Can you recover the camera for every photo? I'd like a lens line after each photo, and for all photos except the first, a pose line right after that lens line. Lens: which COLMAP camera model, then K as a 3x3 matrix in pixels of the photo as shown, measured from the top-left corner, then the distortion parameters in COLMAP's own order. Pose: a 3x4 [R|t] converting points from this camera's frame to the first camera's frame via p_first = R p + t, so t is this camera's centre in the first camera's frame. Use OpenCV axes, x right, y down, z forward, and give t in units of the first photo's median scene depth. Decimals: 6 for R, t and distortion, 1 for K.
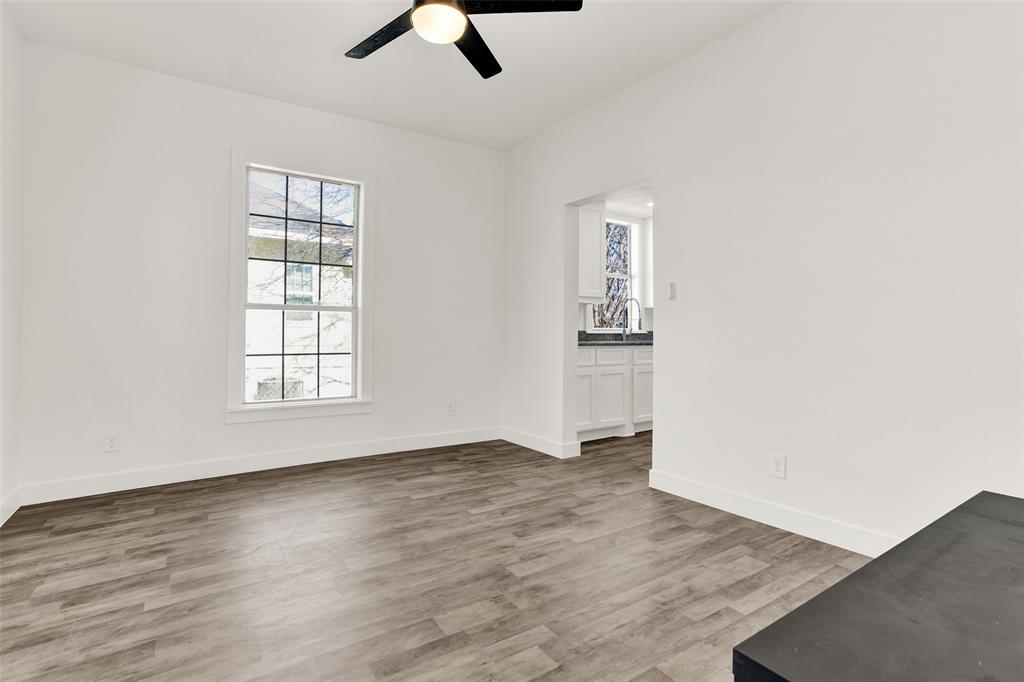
lens RADIAL K [[513.4, 0, 505.3], [0, 513.4, 333.3], [0, 0, 1]] dist [-0.013873, 0.020323]
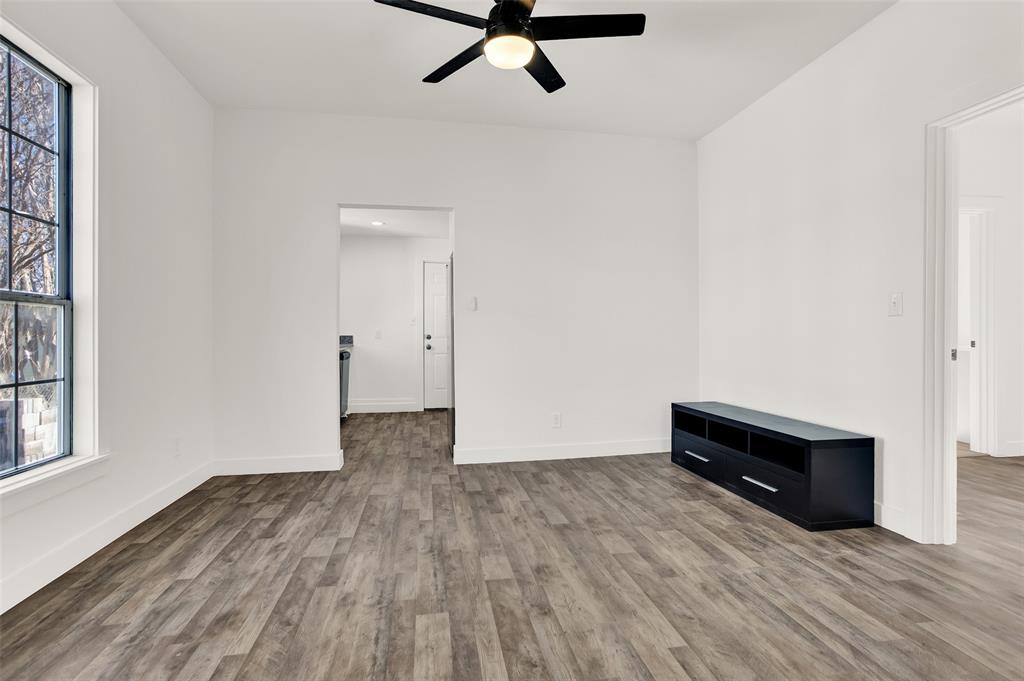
lens RADIAL K [[484.5, 0, 545.3], [0, 484.5, 342.9], [0, 0, 1]] dist [0.031271, 0.016041]
pose [[0.347097, -0.005471, 0.937813, -0.944323], [-0.018137, 0.999757, 0.012545, -0.024490], [-0.937654, -0.021364, 0.346913, 0.464239]]
